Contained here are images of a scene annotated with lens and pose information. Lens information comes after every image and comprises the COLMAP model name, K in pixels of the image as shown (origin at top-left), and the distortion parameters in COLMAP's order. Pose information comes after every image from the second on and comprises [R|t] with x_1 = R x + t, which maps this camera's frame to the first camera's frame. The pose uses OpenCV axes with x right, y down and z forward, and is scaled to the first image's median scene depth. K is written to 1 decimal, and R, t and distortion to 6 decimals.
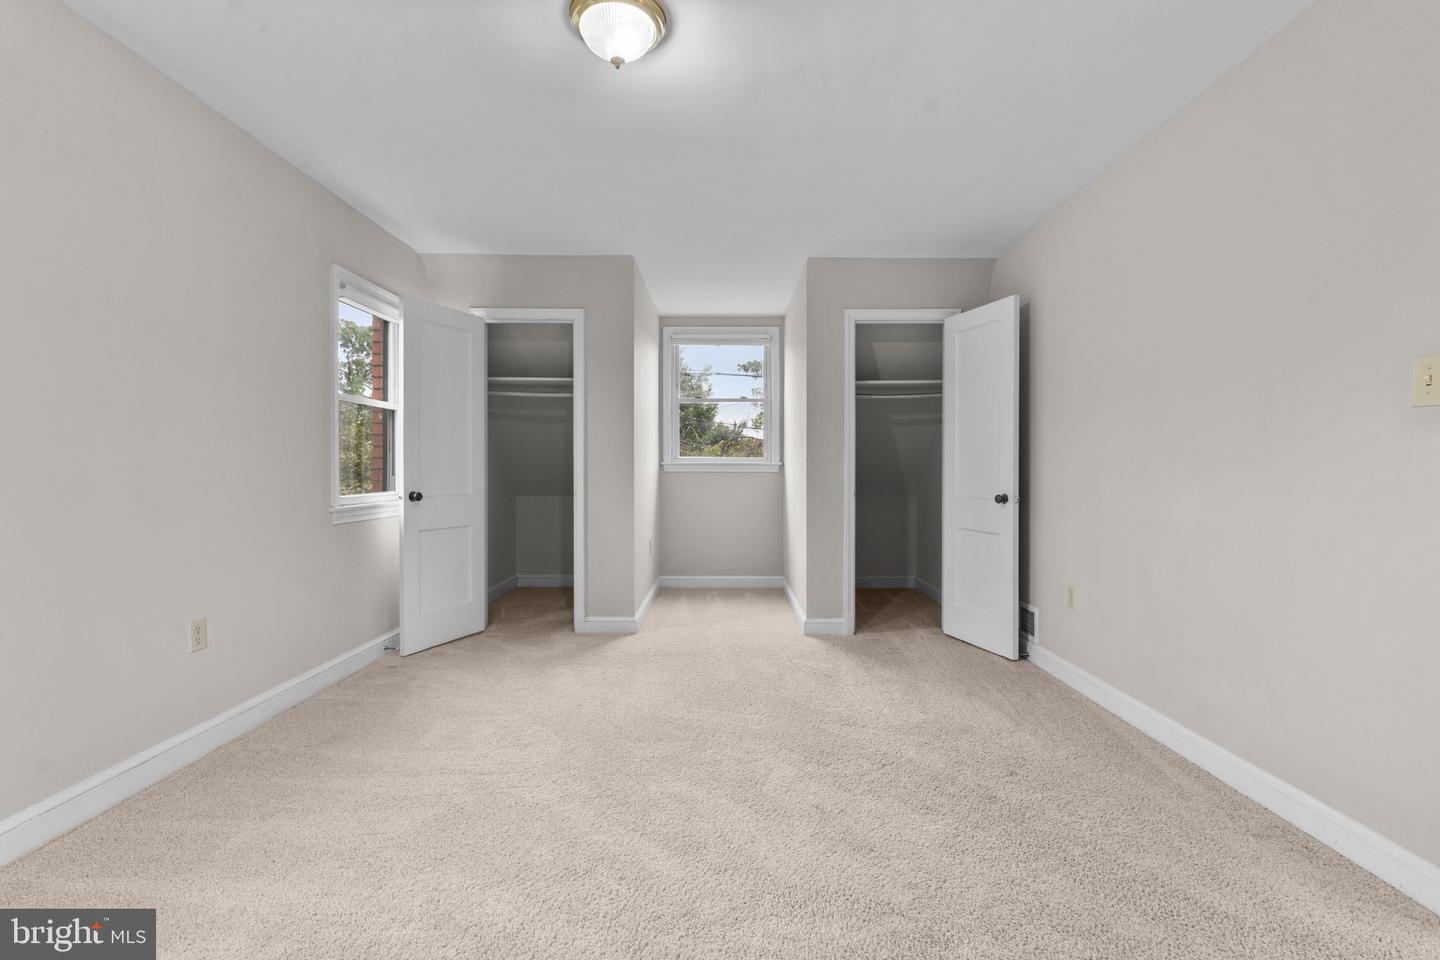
lens RADIAL K [[629.7, 0, 720.0], [0, 629.7, 480.0], [0, 0, 1]] dist [-0.002033, 0.000129]
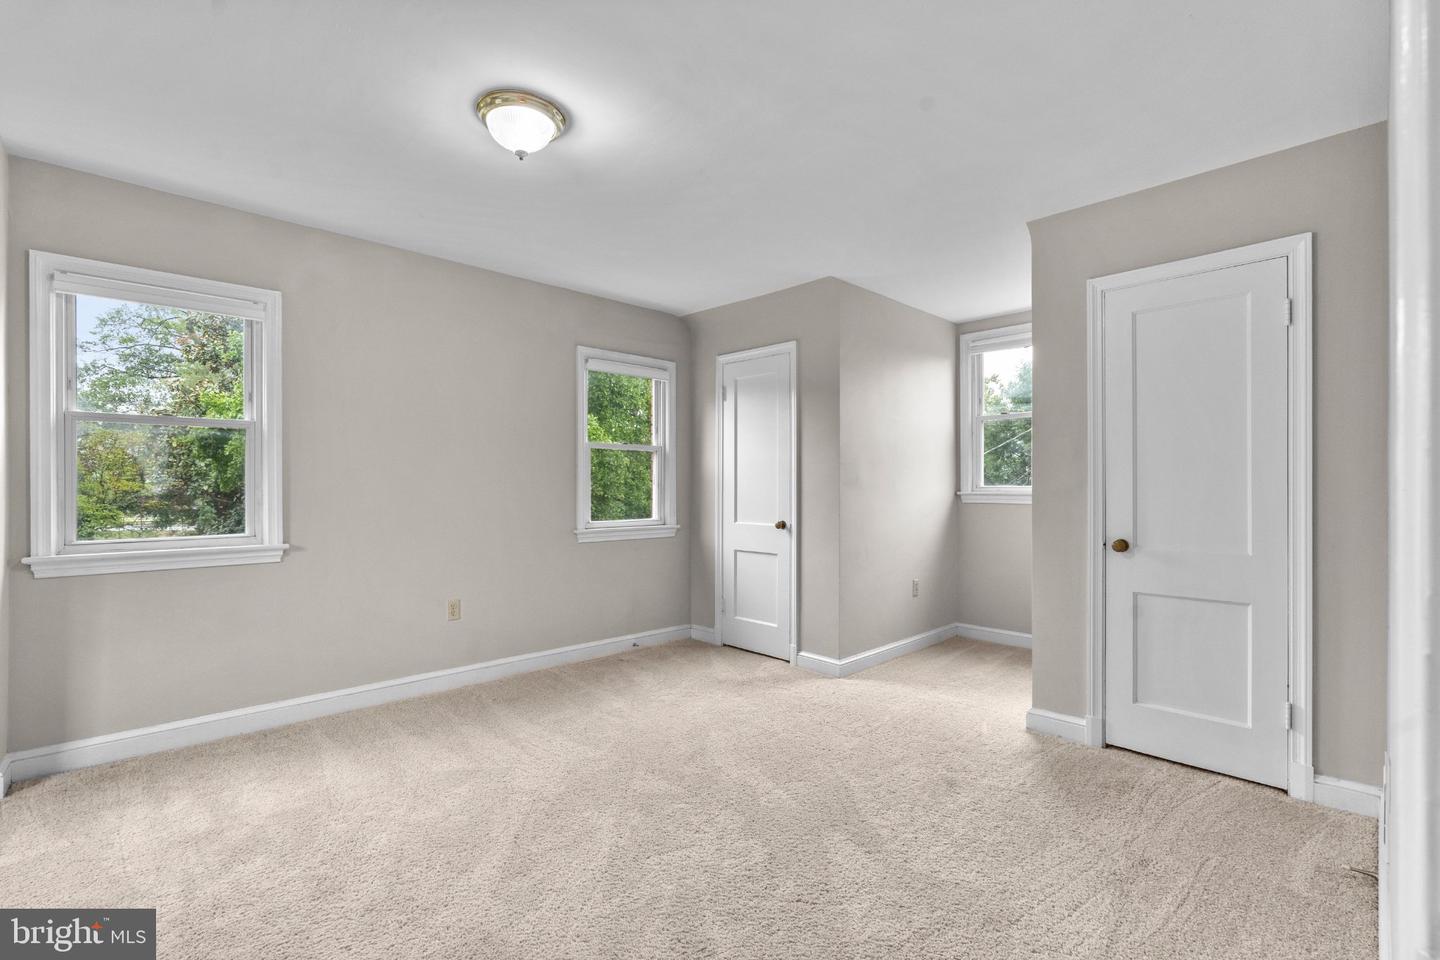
lens RADIAL K [[637.6, 0, 718.1], [0, 637.6, 492.4], [0, 0, 1]] dist [-0.003685, -0.000019]
pose [[0.696122, 0.004264, -0.717911, 0.546667], [-0.014277, 0.999867, -0.007905, -0.028042], [0.717782, 0.015753, 0.696090, 0.276158]]
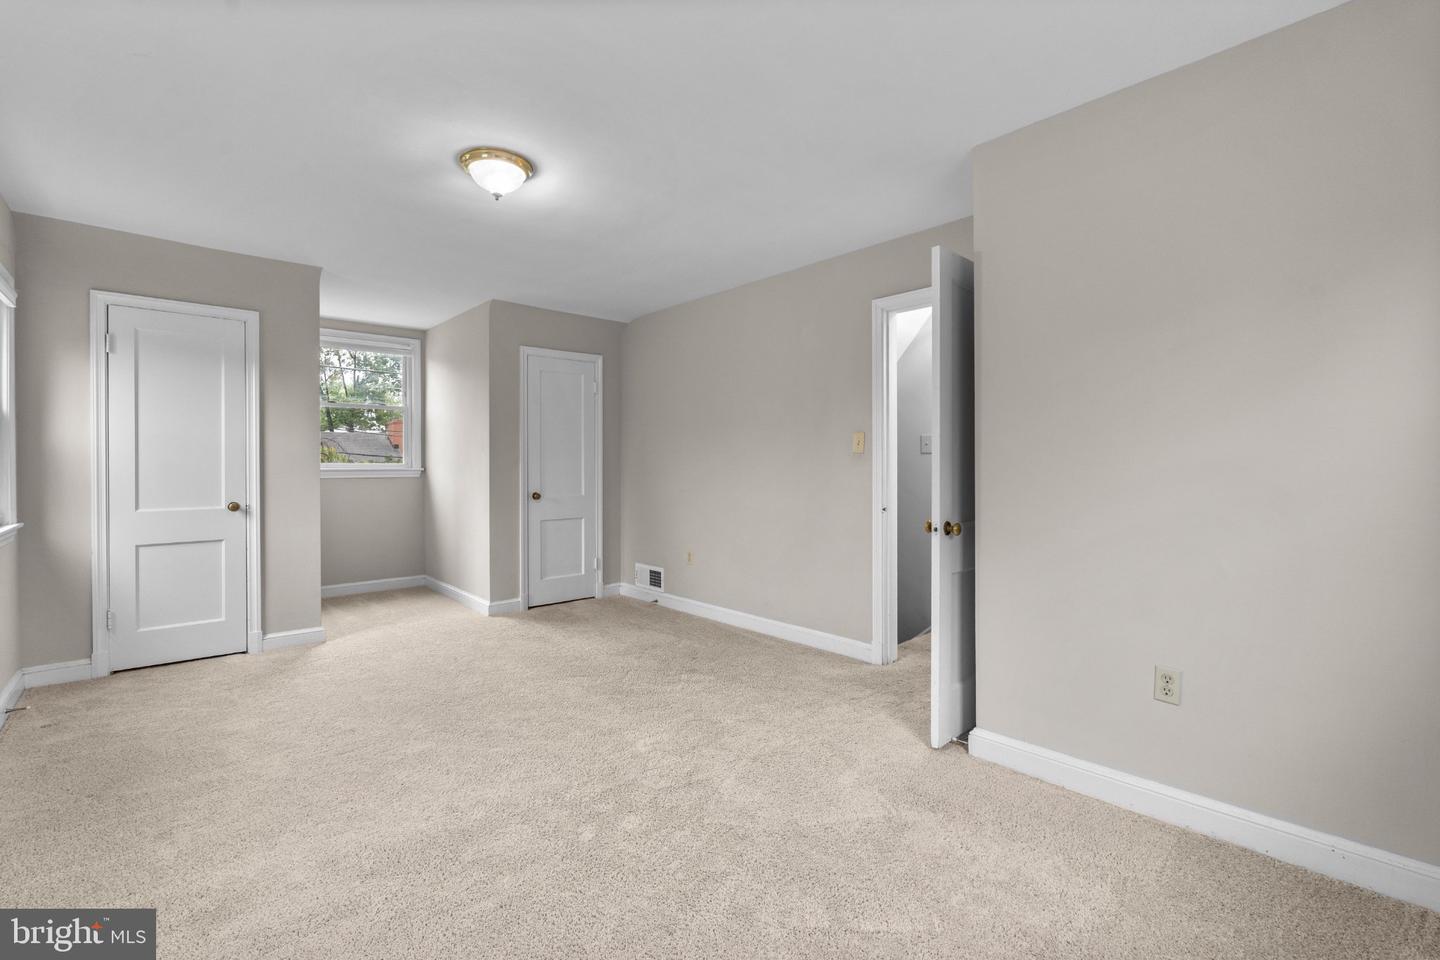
lens RADIAL K [[634.0, 0, 716.1], [0, 634.0, 477.9], [0, 0, 1]] dist [-0.005809, -0.000002]
pose [[0.742741, -0.019272, 0.669301, -0.447116], [0.016080, 0.999811, 0.010945, -0.025726], [-0.669386, 0.002633, 0.742910, -0.220118]]
